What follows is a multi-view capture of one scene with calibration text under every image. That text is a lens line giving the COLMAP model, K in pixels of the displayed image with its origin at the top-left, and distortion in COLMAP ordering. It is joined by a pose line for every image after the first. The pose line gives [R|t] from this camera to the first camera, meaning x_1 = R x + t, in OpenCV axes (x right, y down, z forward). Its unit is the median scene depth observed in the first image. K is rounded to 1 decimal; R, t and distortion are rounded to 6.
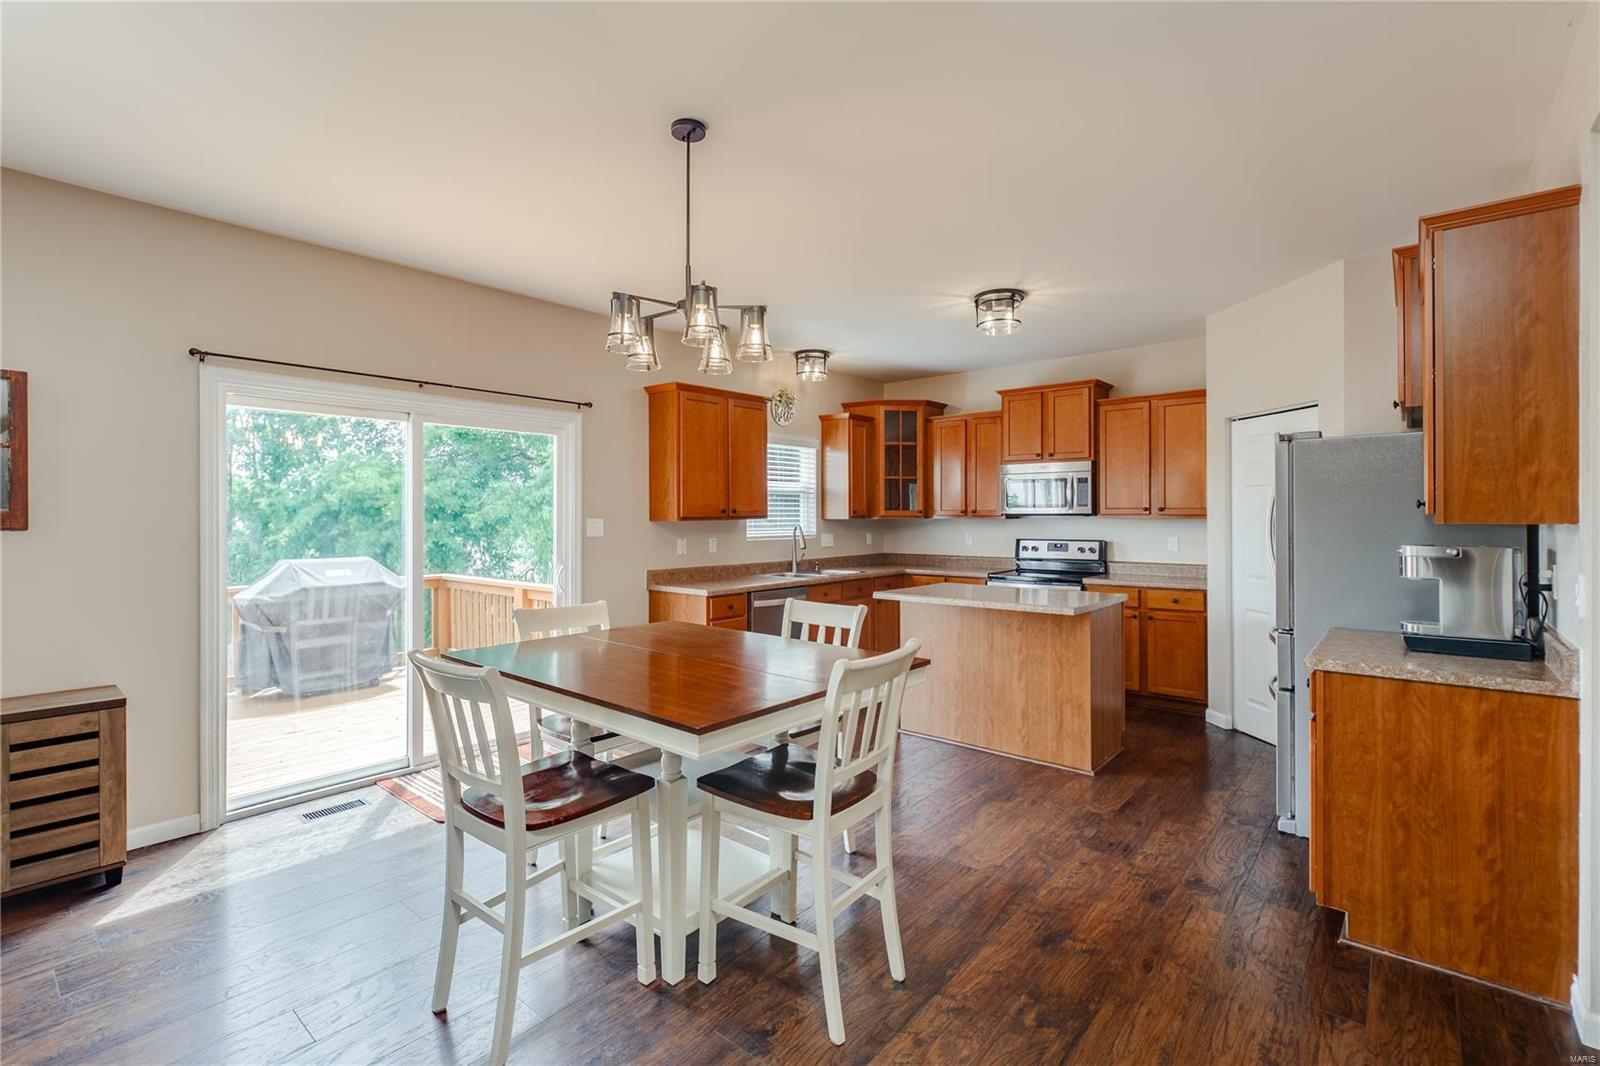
lens RADIAL K [[707.7, 0, 817.5], [0, 707.7, 509.2], [0, 0, 1]] dist [0.000347, -0.000079]
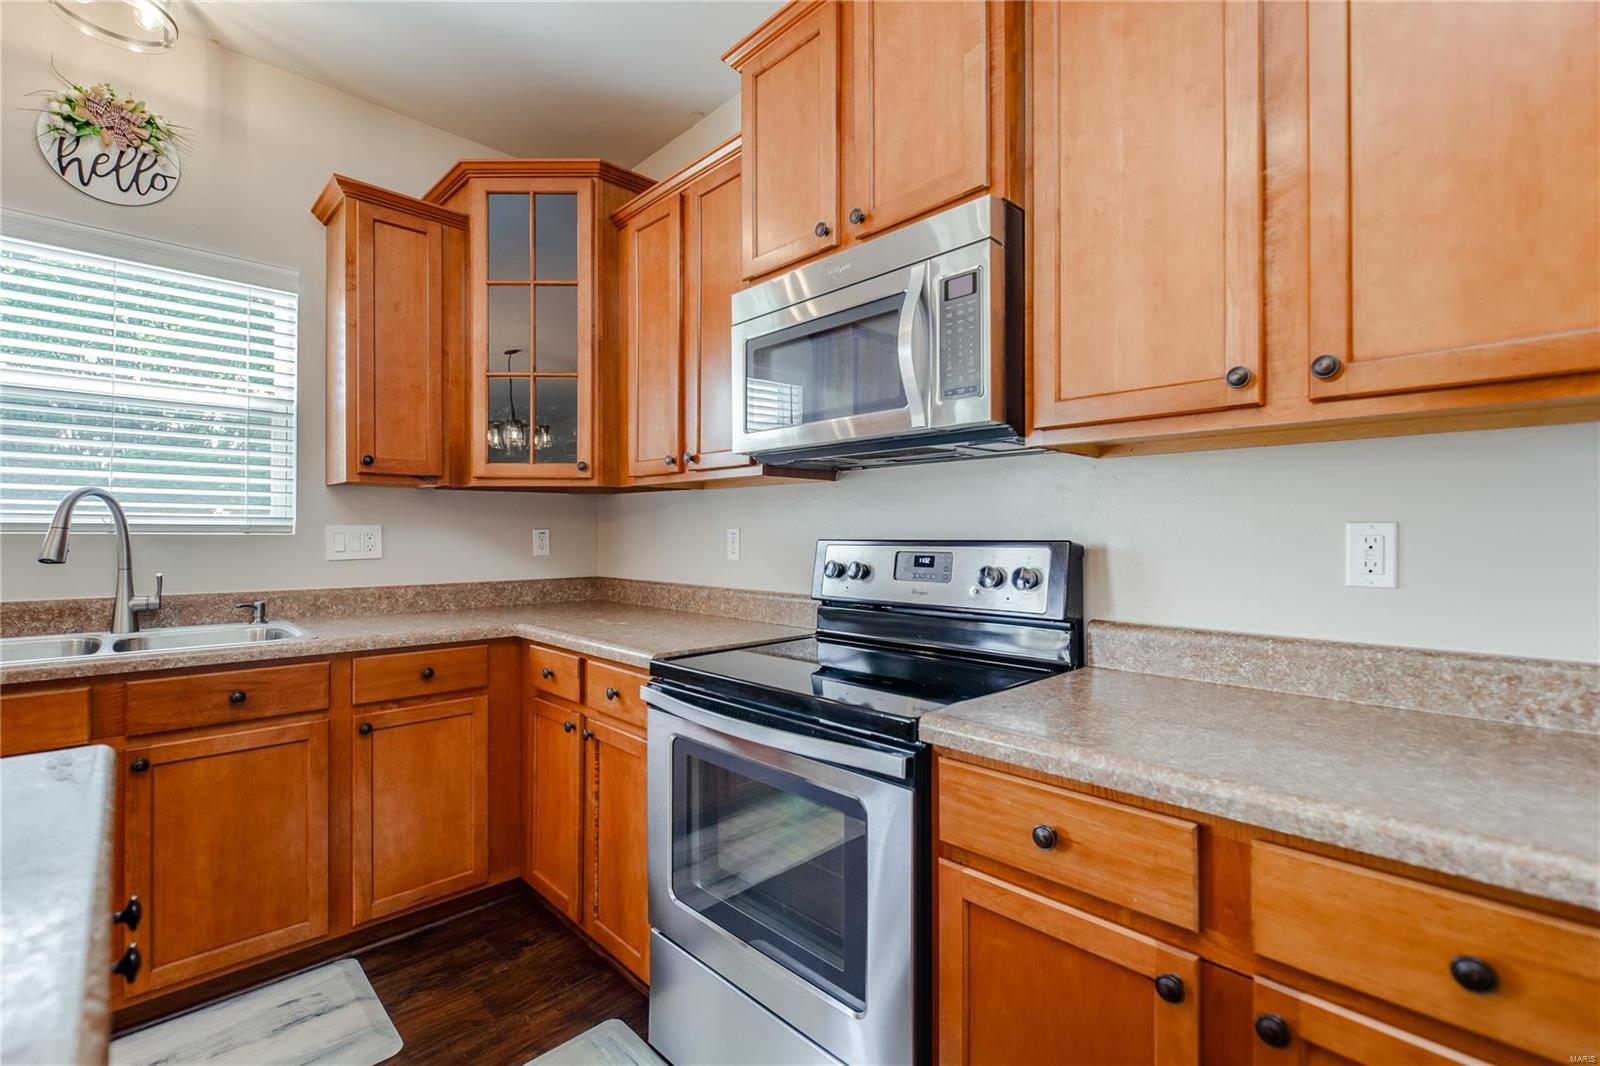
lens RADIAL K [[712.0, 0, 800.0], [0, 712.0, 533.0], [0, 0, 1]] dist [0.000914, 0.000111]
pose [[0.994478, 0.003853, -0.104872, 0.330814], [-0.003231, 0.999976, 0.006101, 0.039315], [0.104893, -0.005728, 0.994467, 0.719936]]
